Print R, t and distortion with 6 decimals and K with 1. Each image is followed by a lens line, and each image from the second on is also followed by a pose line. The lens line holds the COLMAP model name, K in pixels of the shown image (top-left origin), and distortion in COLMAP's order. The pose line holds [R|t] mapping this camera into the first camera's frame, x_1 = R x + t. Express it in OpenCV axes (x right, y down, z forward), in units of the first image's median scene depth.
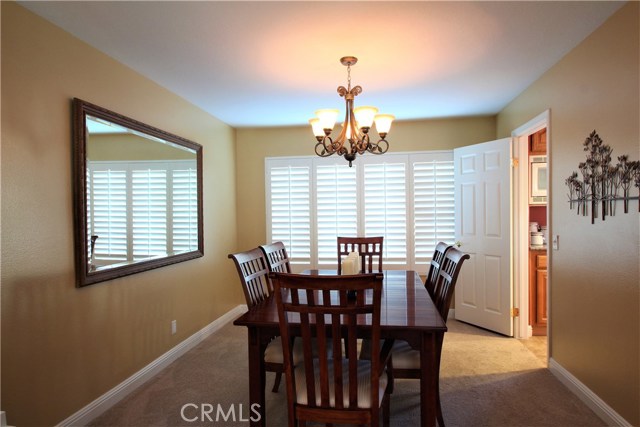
lens RADIAL K [[388.2, 0, 322.5], [0, 388.2, 222.8], [0, 0, 1]] dist [-0.023956, 0.000057]
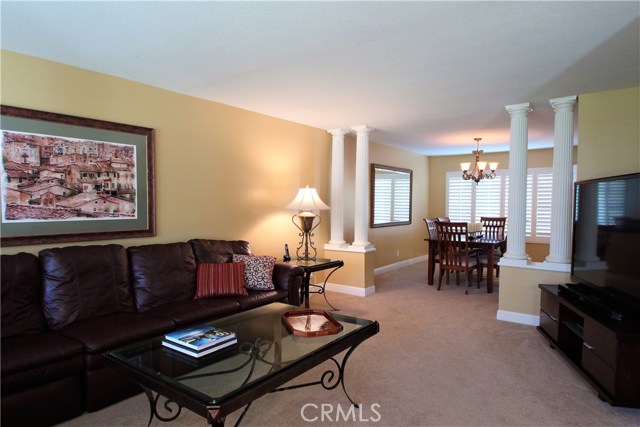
lens RADIAL K [[388.2, 0, 322.5], [0, 388.2, 222.8], [0, 0, 1]] dist [-0.023956, 0.000057]
pose [[0.877716, 0.043837, -0.477172, 0.302842], [-0.030159, 0.998886, 0.036293, 0.021793], [0.478231, -0.017464, 0.878060, -1.197251]]
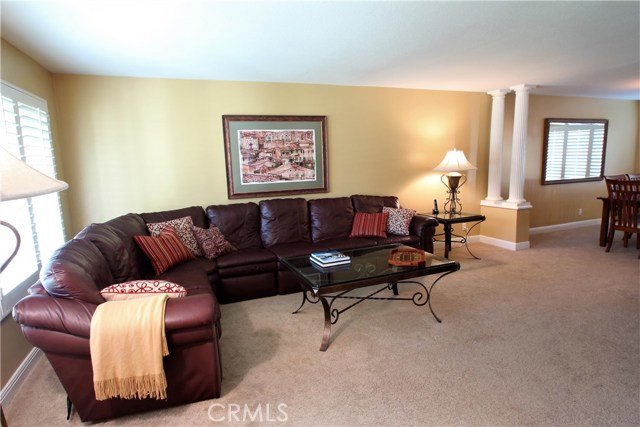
lens RADIAL K [[368.8, 0, 320.2], [0, 368.8, 226.6], [0, 0, 1]] dist [-0.023254, -0.000333]
pose [[0.496523, 0.152610, -0.854503, 0.636676], [0.004791, 0.983927, 0.178508, -0.016455], [0.868010, -0.092727, 0.487812, -1.234732]]
